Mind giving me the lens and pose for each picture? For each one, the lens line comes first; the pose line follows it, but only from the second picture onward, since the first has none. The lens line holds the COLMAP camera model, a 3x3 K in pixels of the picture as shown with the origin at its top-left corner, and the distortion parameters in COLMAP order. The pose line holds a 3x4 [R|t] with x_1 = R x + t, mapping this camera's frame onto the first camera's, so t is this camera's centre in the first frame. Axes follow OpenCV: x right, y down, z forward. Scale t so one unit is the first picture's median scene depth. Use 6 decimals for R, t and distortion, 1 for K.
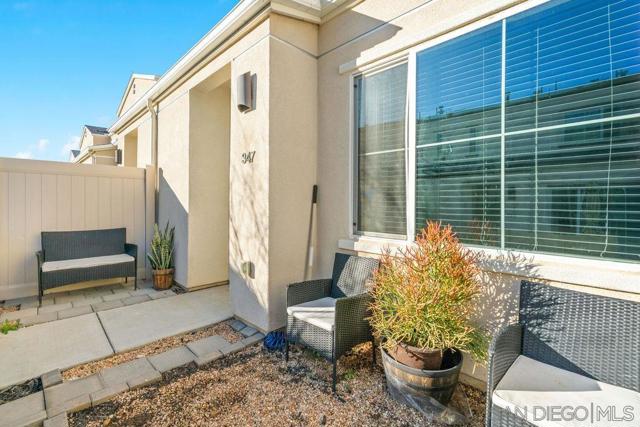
lens RADIAL K [[290.6, 0, 317.8], [0, 290.6, 208.3], [0, 0, 1]] dist [-0.012388, 0.004960]
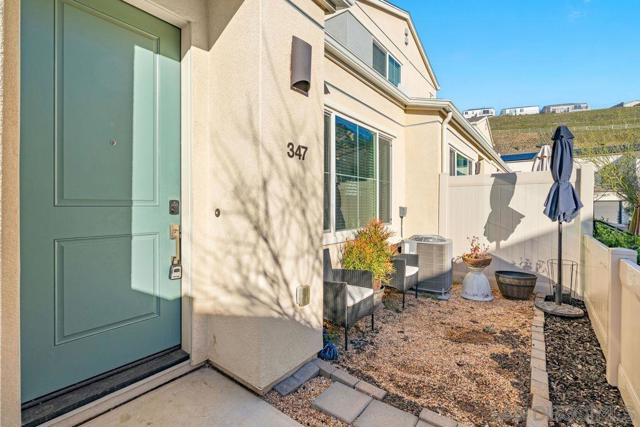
lens RADIAL K [[290.6, 0, 317.8], [0, 290.6, 209.8], [0, 0, 1]] dist [-0.012388, 0.004960]
pose [[-0.143488, -0.024805, 0.989341, -1.020300], [0.013313, 0.999547, 0.026991, -0.044553], [-0.989562, 0.017044, -0.143093, 1.079065]]
